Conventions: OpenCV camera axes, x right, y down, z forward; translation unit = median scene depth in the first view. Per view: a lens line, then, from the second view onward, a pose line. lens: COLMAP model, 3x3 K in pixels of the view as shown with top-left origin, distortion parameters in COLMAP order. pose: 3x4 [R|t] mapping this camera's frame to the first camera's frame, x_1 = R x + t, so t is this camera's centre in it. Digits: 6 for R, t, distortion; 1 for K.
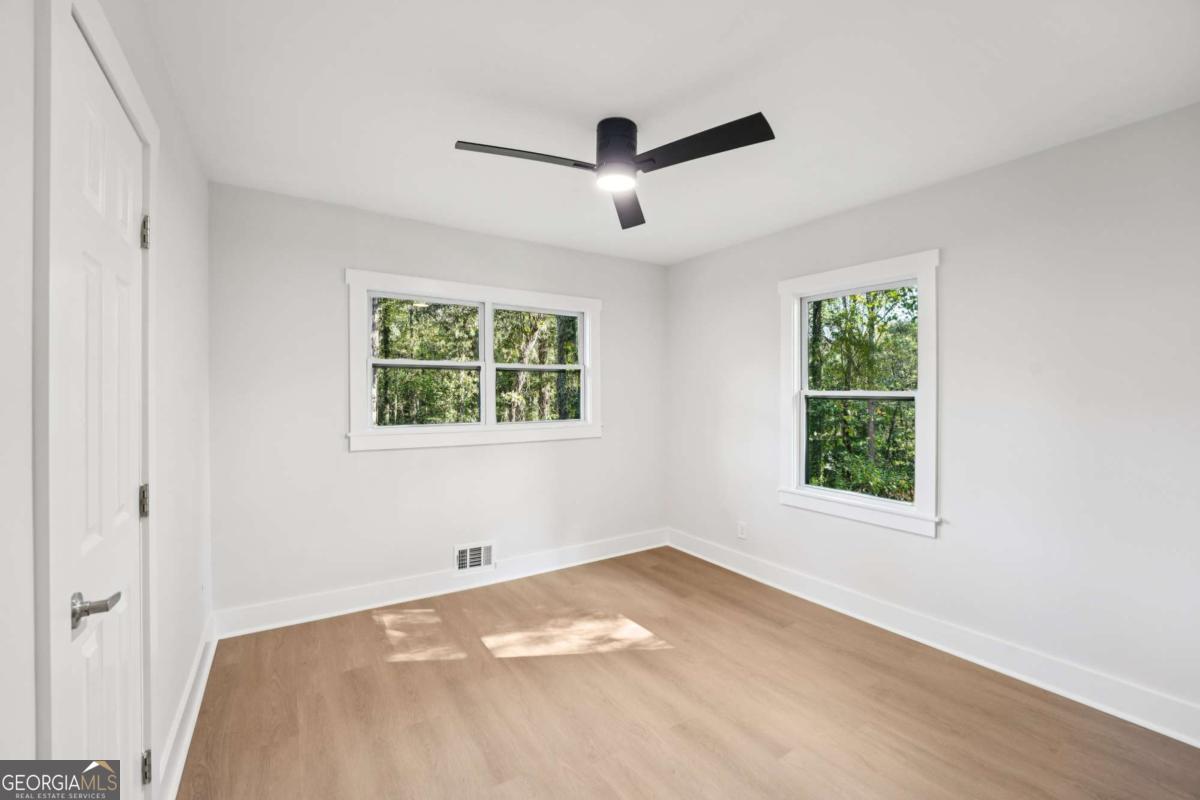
lens RADIAL K [[488.6, 0, 595.0], [0, 488.6, 393.1], [0, 0, 1]] dist [-0.027945, -0.000070]
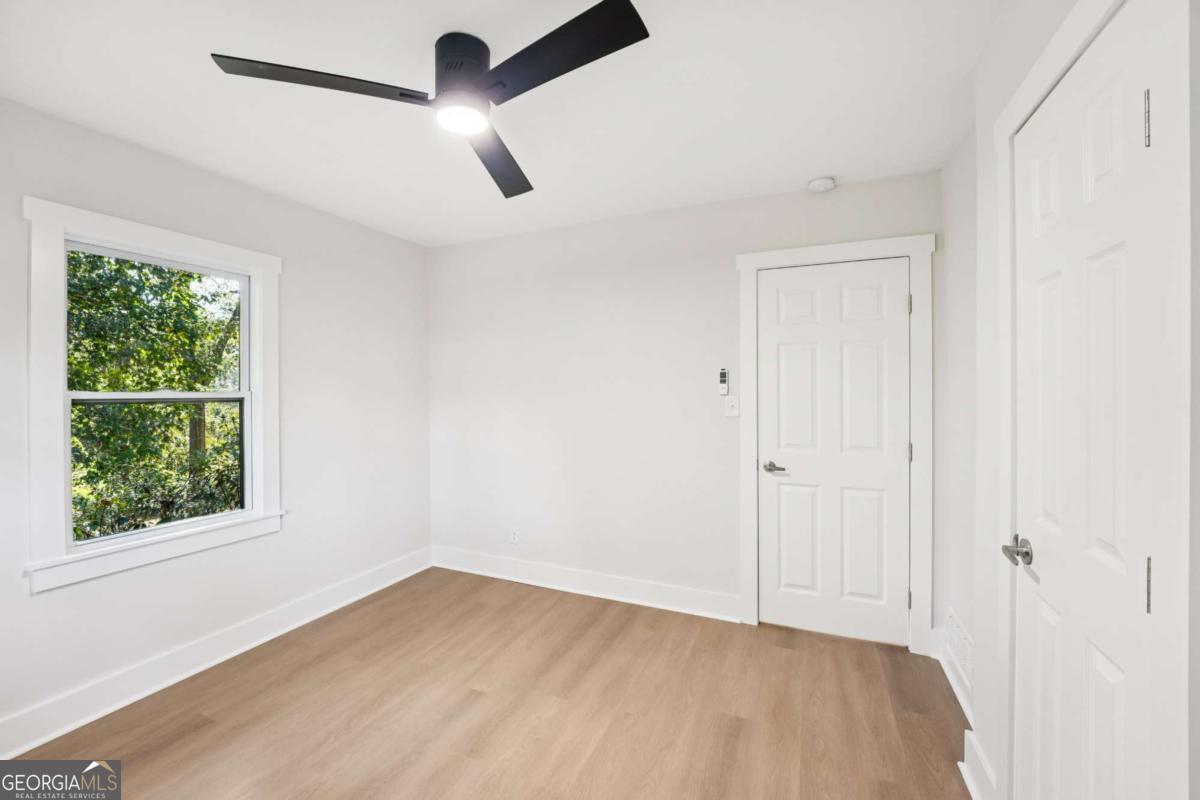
lens RADIAL K [[488.6, 0, 595.0], [0, 488.6, 393.1], [0, 0, 1]] dist [-0.027945, -0.000070]
pose [[-0.546962, 0.007145, 0.837127, -0.559699], [0.009012, 0.999956, -0.002646, 0.007765], [-0.837109, 0.006097, -0.547002, 1.004796]]
